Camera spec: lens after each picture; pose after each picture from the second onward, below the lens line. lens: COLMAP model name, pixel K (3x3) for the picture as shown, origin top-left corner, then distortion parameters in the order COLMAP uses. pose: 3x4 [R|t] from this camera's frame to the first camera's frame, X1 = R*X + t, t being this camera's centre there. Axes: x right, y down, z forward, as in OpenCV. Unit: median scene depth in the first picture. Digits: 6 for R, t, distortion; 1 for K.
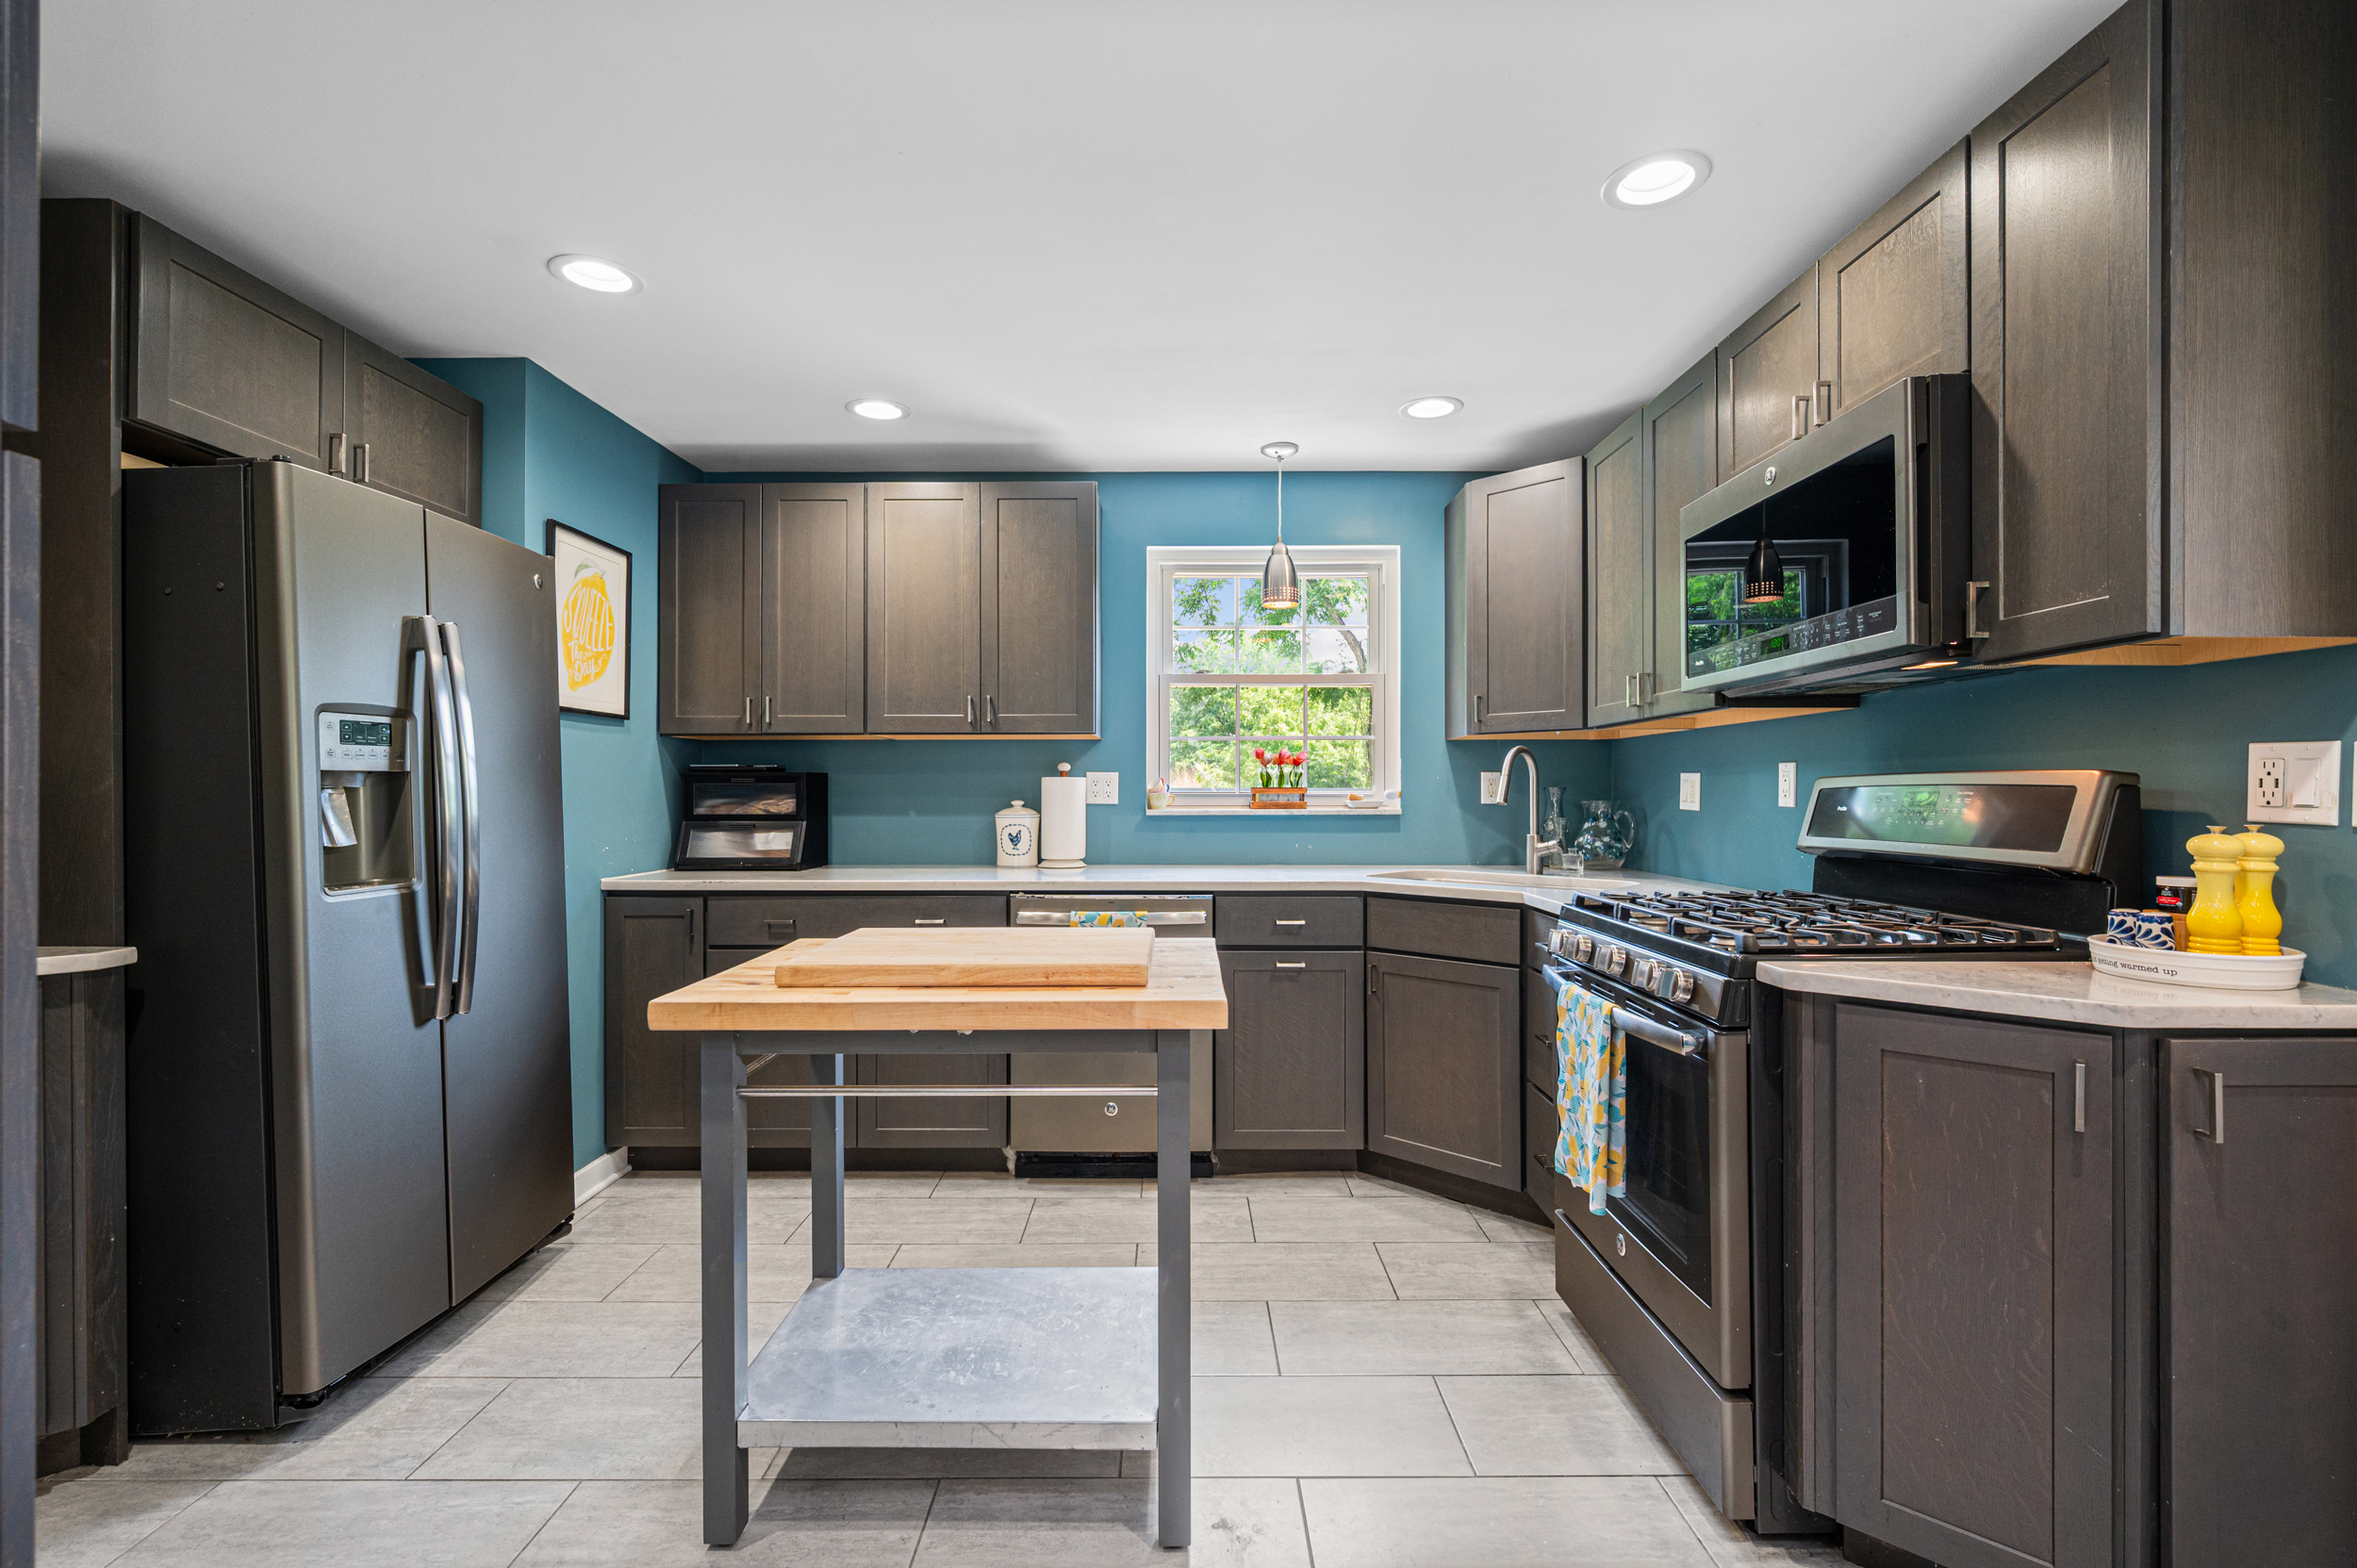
lens RADIAL K [[1048.3, 0, 1175.6], [0, 1048.3, 789.0], [0, 0, 1]] dist [0.002761, 0.000552]
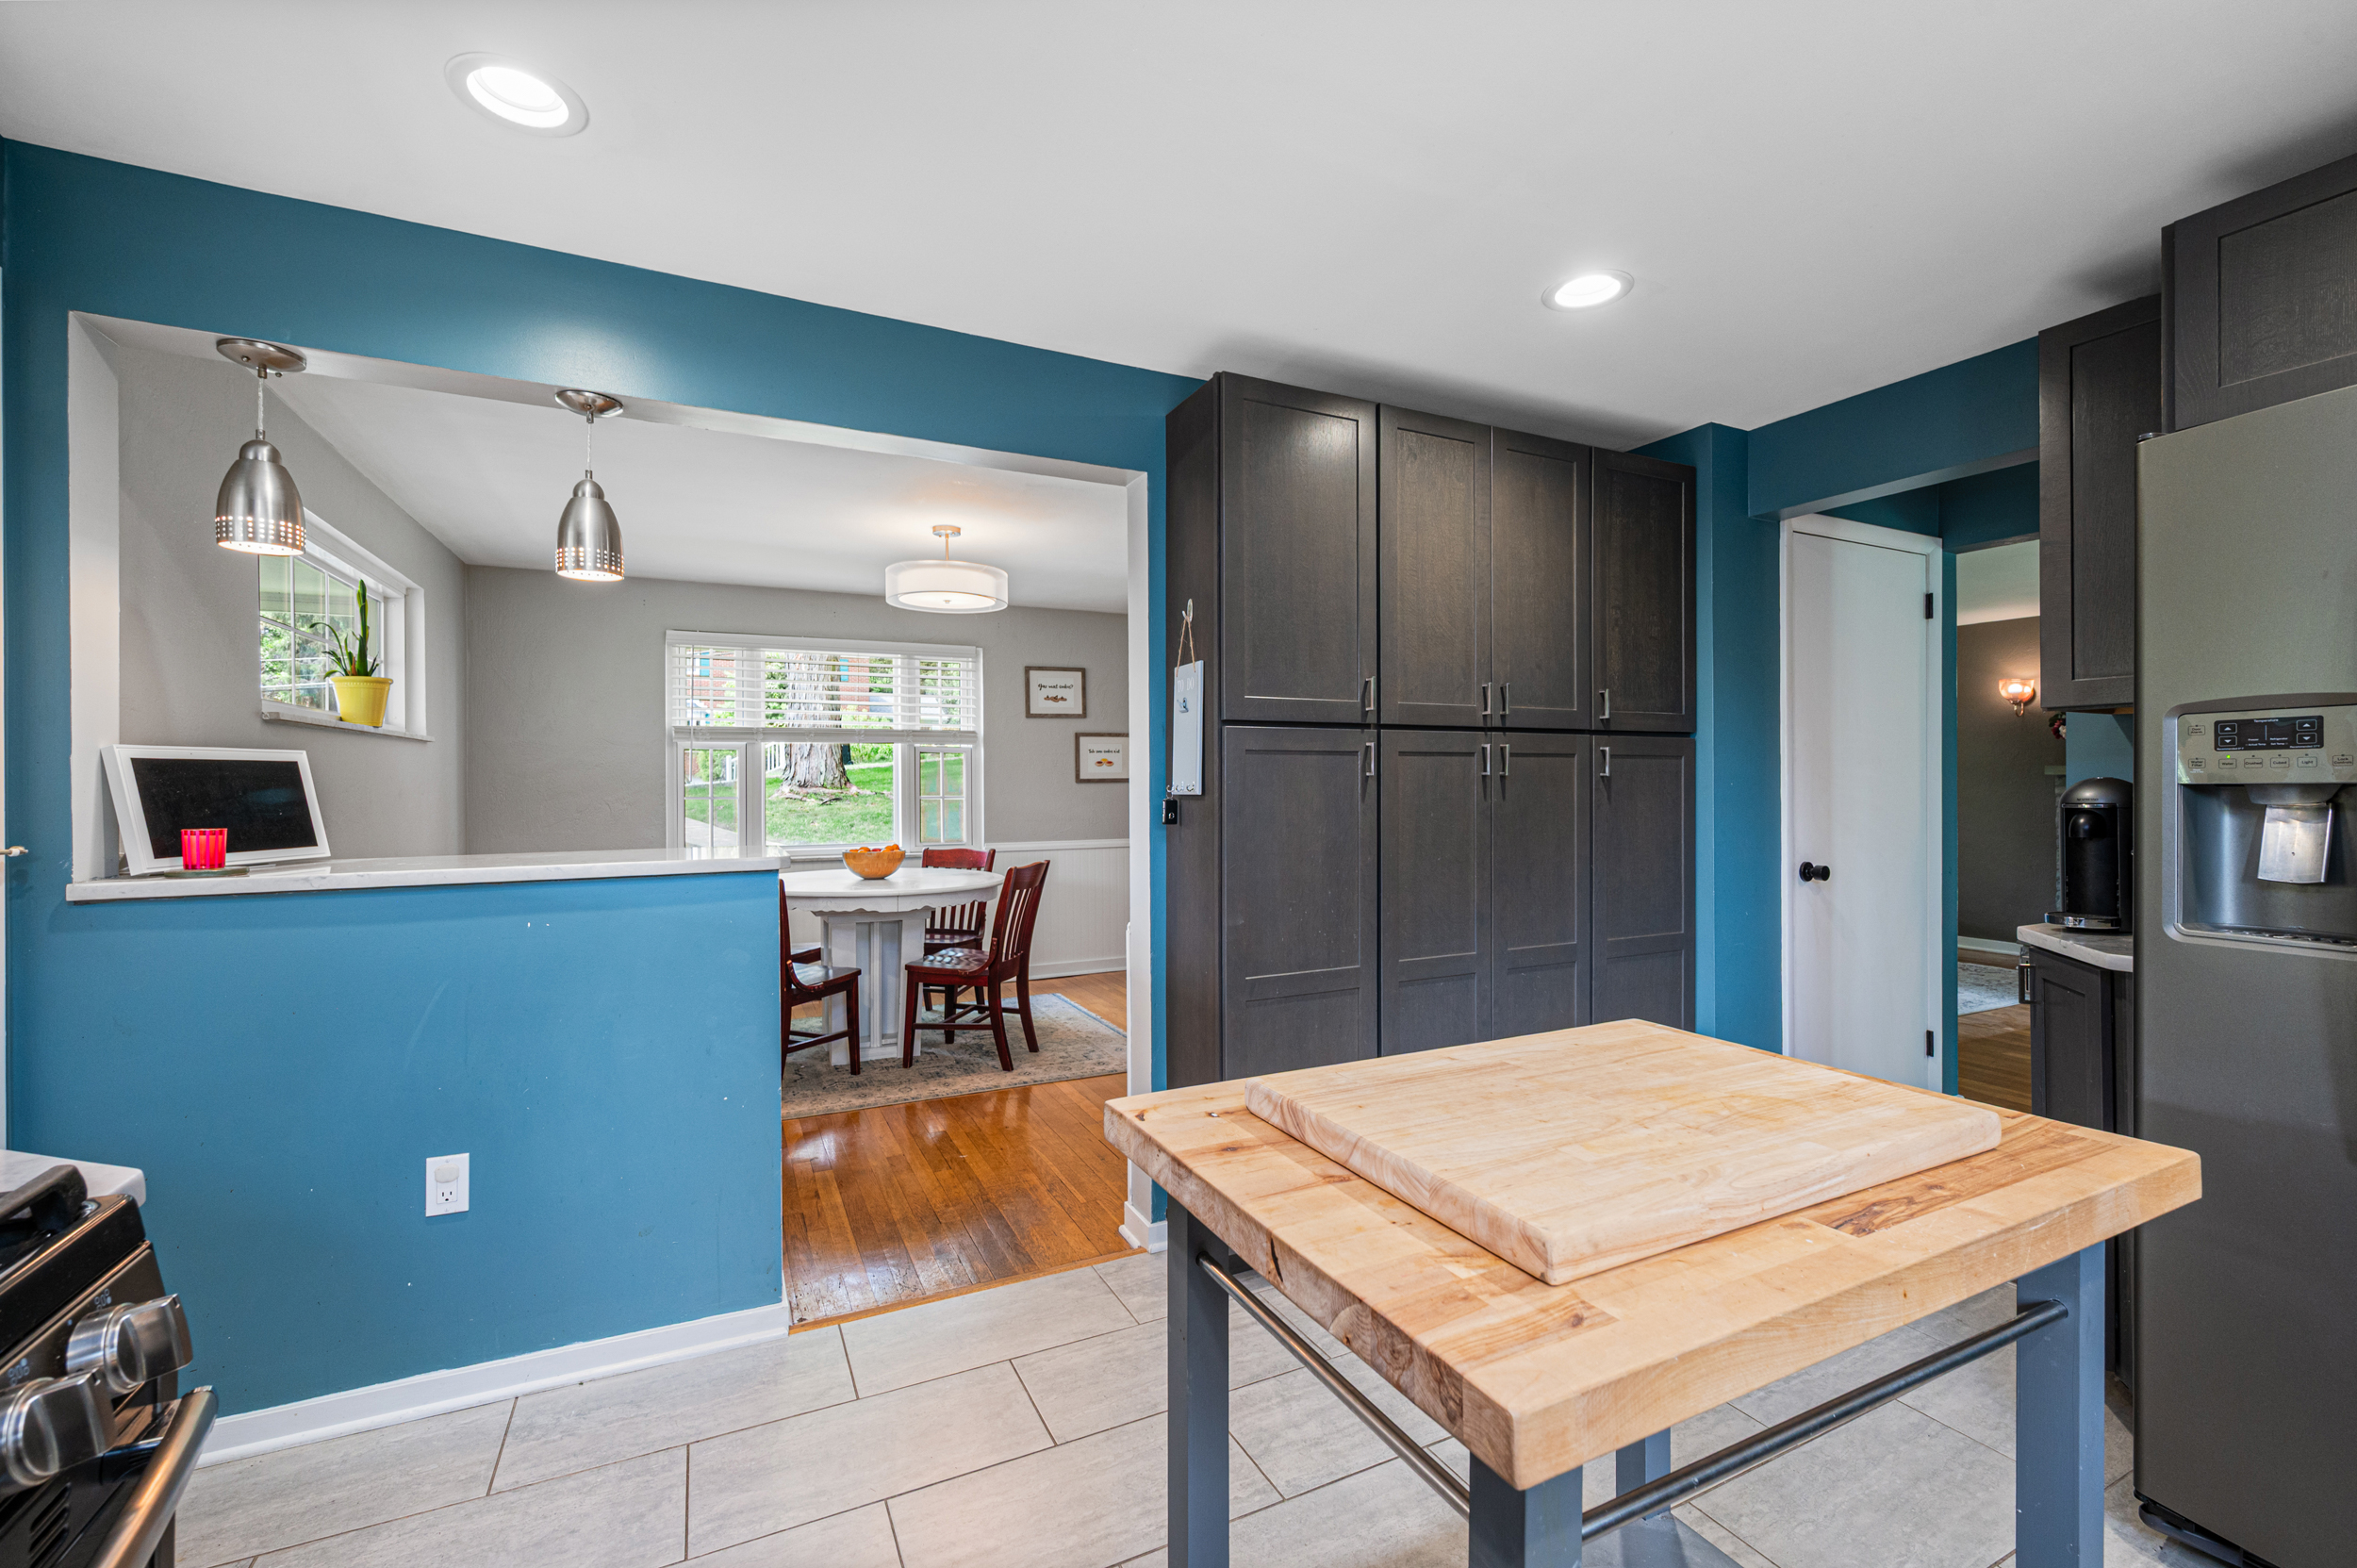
lens RADIAL K [[987.5, 0, 1178.5], [0, 987.5, 784.0], [0, 0, 1]] dist [-0.000385, -0.000047]
pose [[-0.899648, 0.006982, -0.436560, 0.157417], [0.006416, 0.999976, 0.002771, -0.015871], [0.436568, -0.000309, -0.899671, 0.845743]]
